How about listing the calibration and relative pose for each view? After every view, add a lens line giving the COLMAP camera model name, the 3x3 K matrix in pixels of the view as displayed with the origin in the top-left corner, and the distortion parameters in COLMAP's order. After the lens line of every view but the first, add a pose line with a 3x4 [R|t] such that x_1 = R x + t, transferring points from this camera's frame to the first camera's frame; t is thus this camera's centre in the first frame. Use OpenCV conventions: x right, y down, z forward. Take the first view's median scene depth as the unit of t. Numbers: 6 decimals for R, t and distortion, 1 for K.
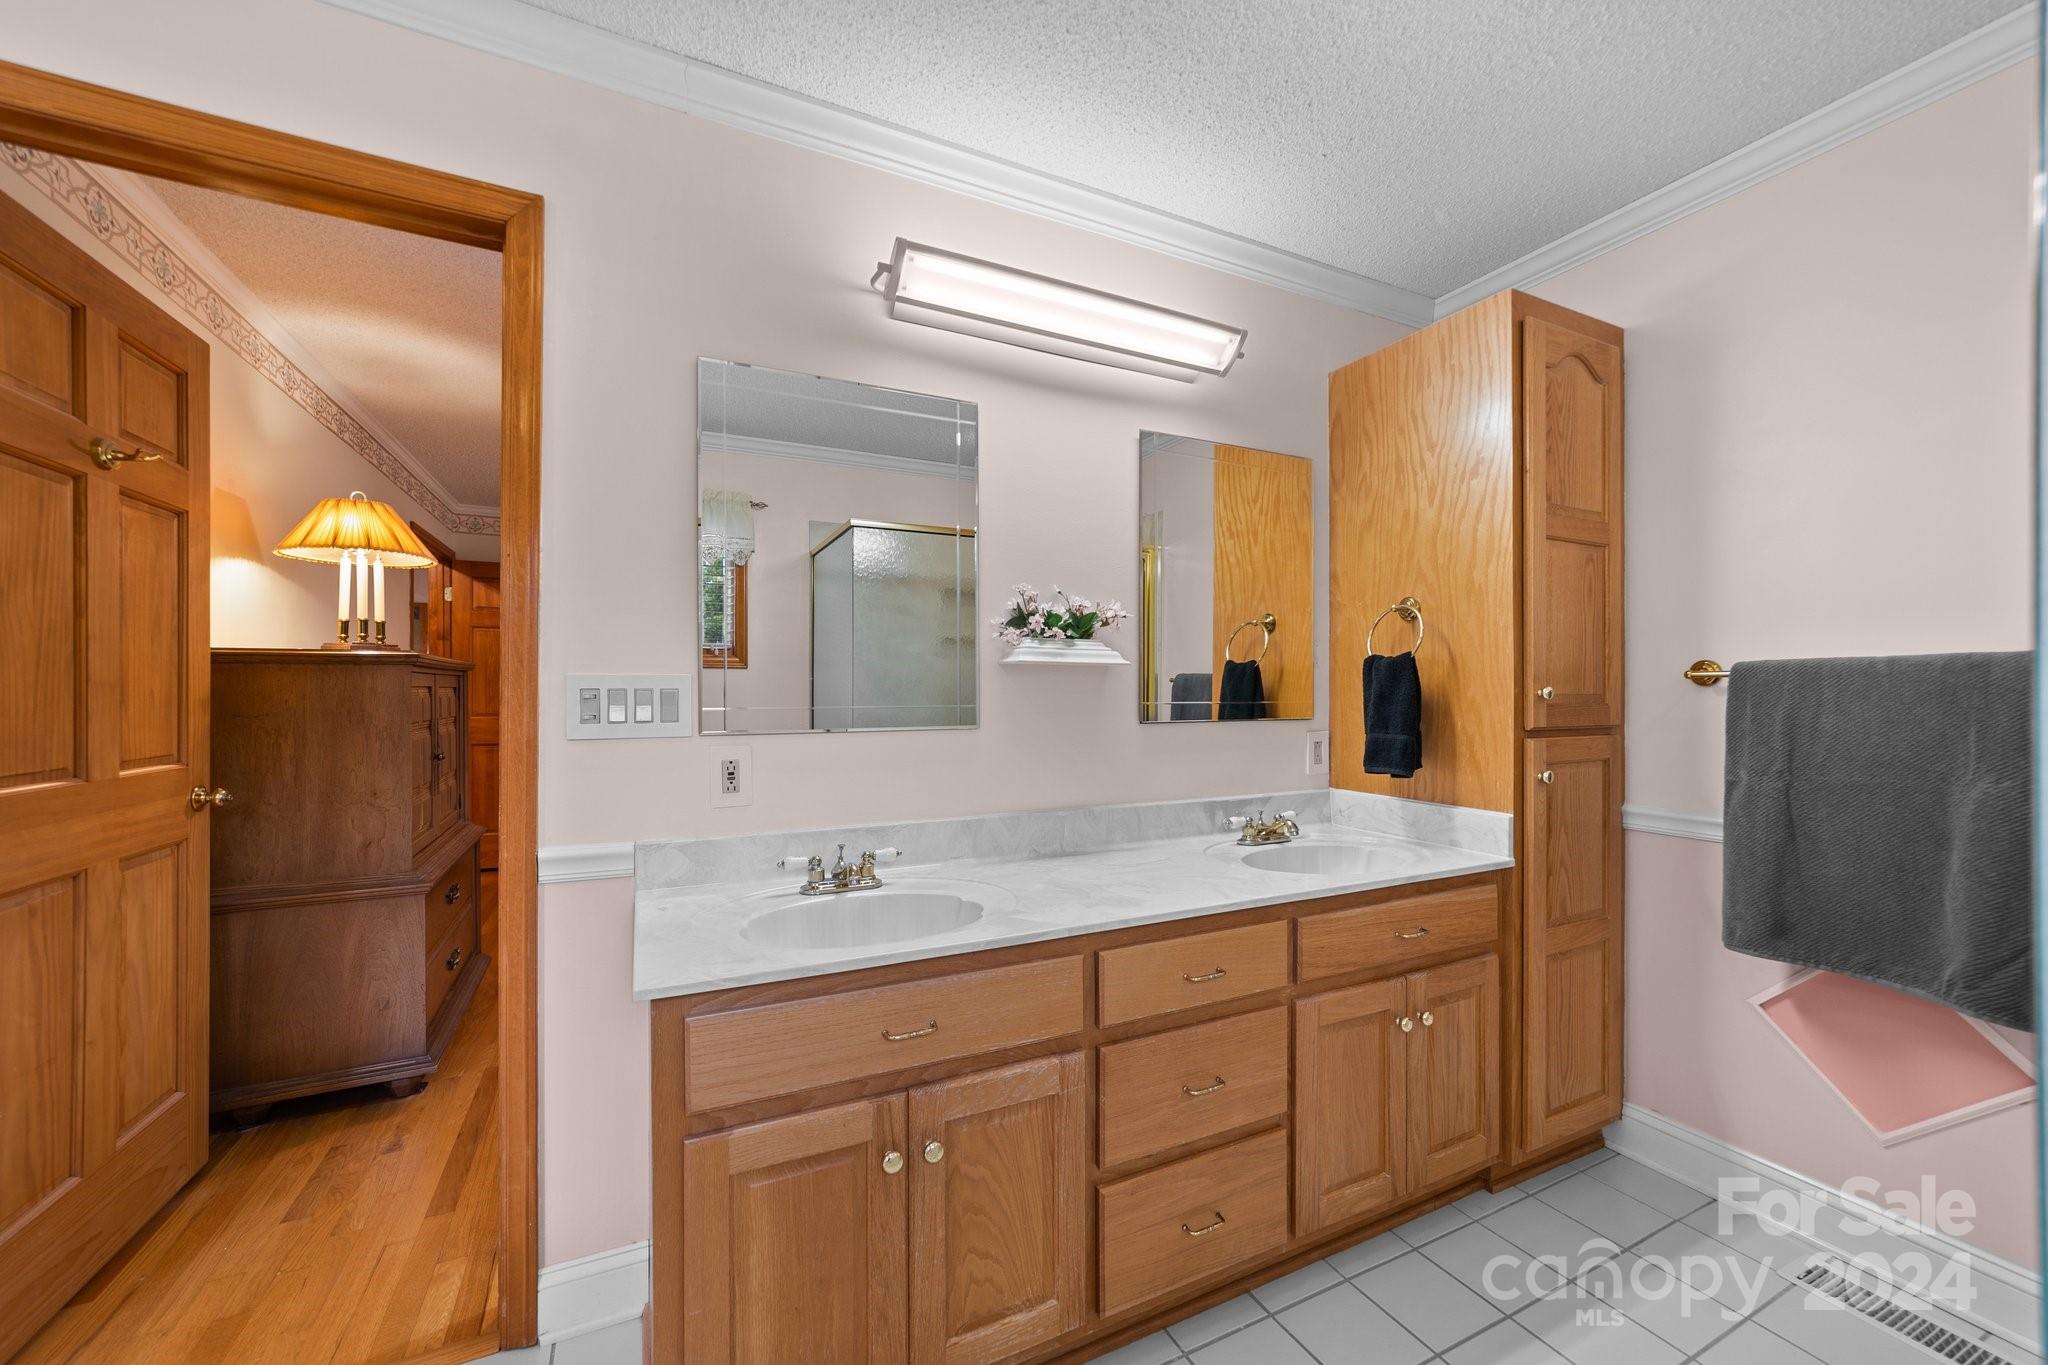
lens RADIAL K [[786.7, 0, 1026.0], [0, 786.7, 682.9], [0, 0, 1]] dist [-0.020349, 0.009642]
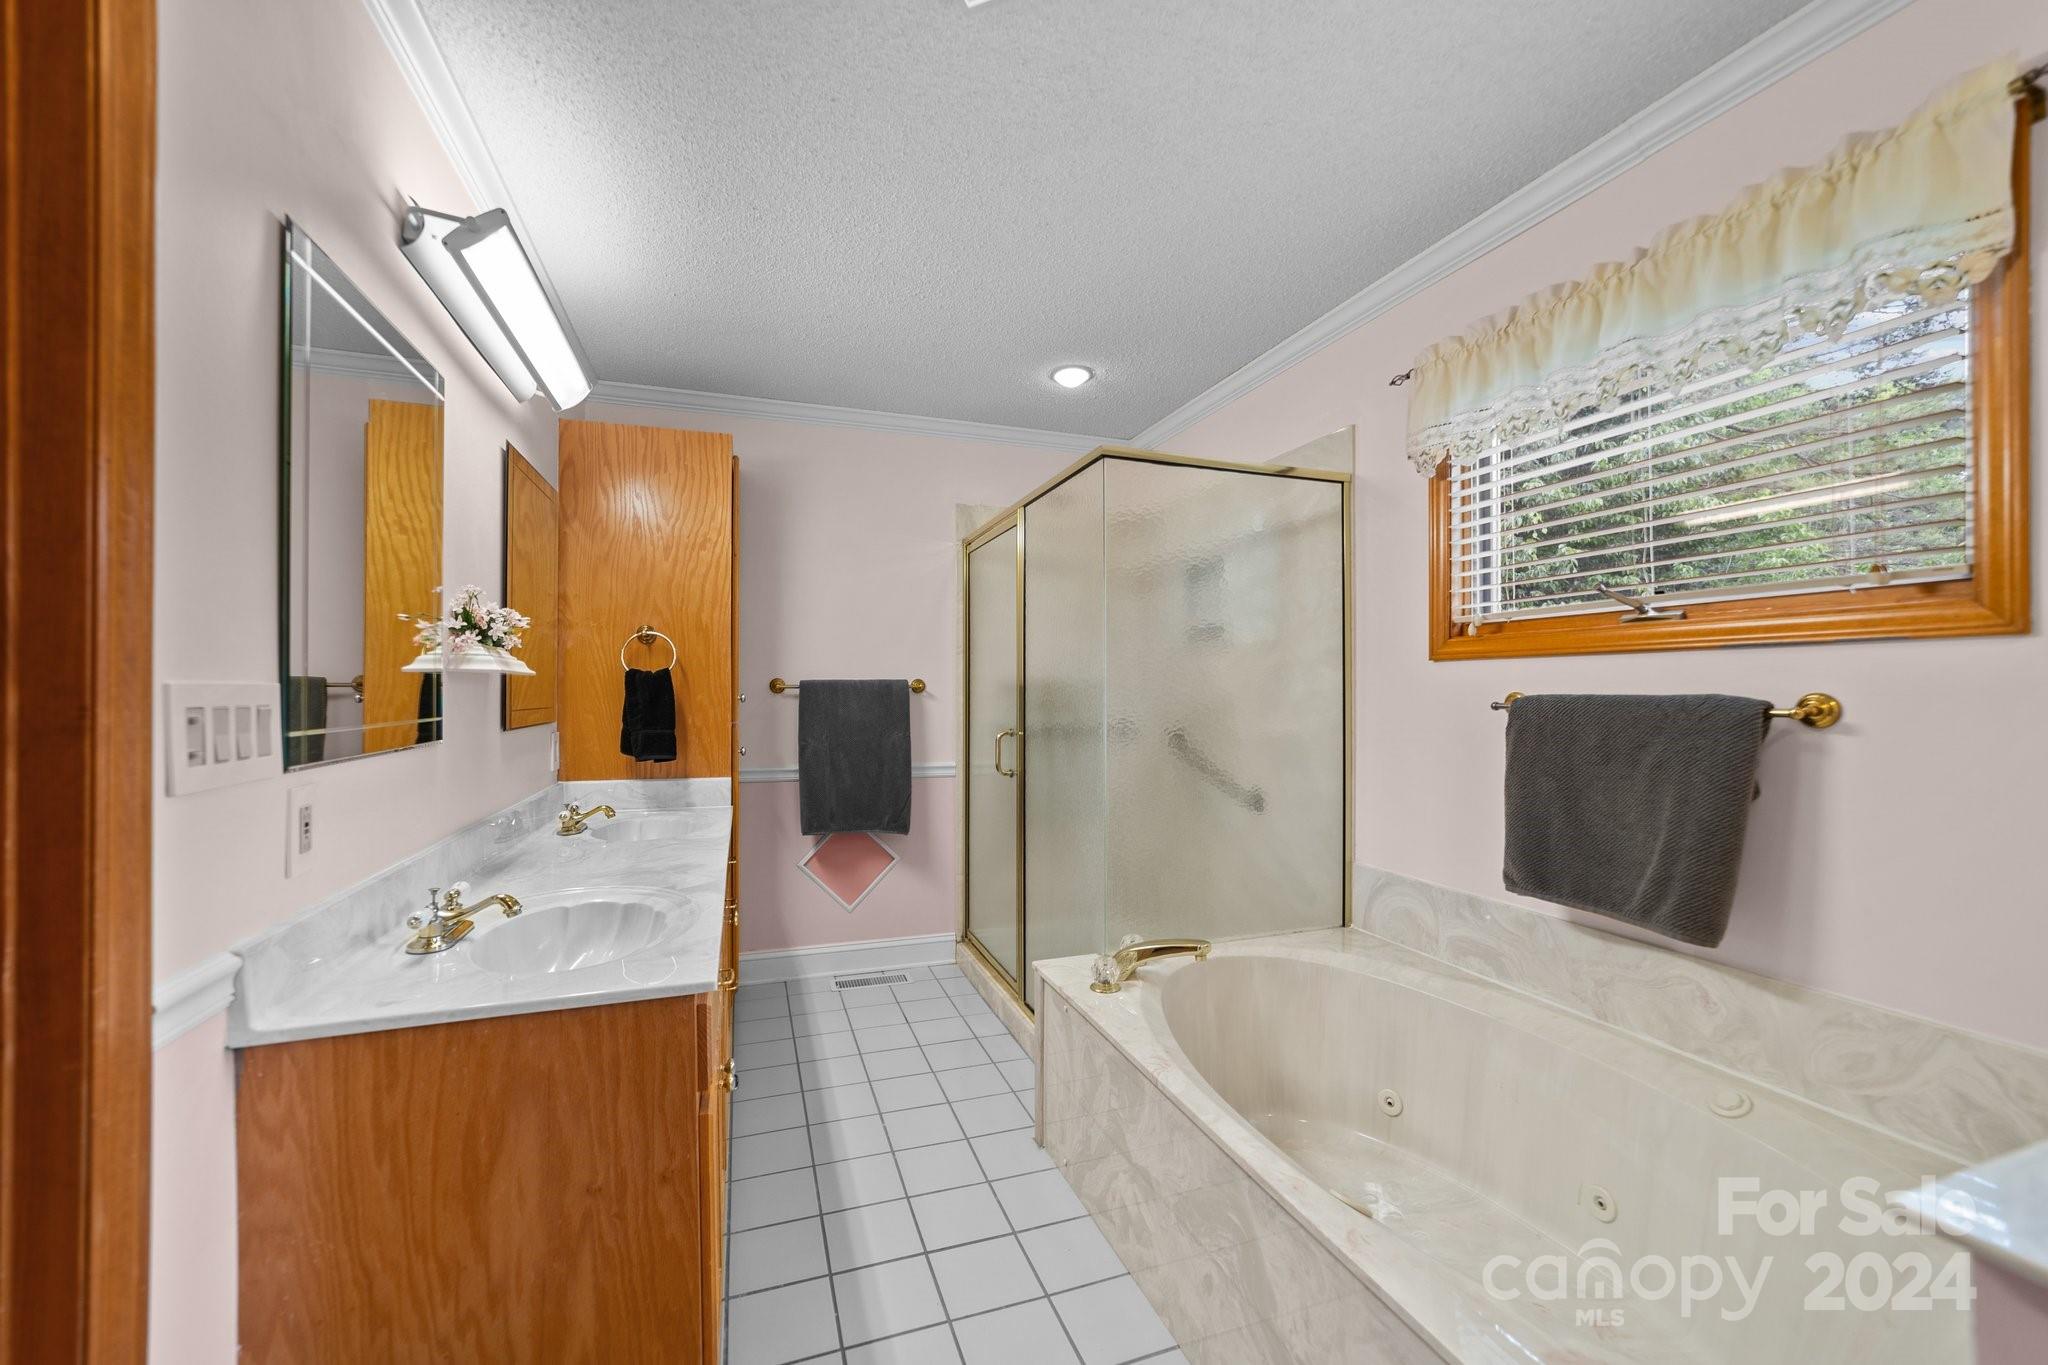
lens RADIAL K [[786.7, 0, 1026.0], [0, 786.7, 682.9], [0, 0, 1]] dist [-0.020349, 0.009642]
pose [[0.125595, 0.008473, 0.992045, -0.793799], [-0.007651, 0.999942, -0.007572, -0.009558], [-0.992052, -0.006639, 0.125653, 0.218987]]
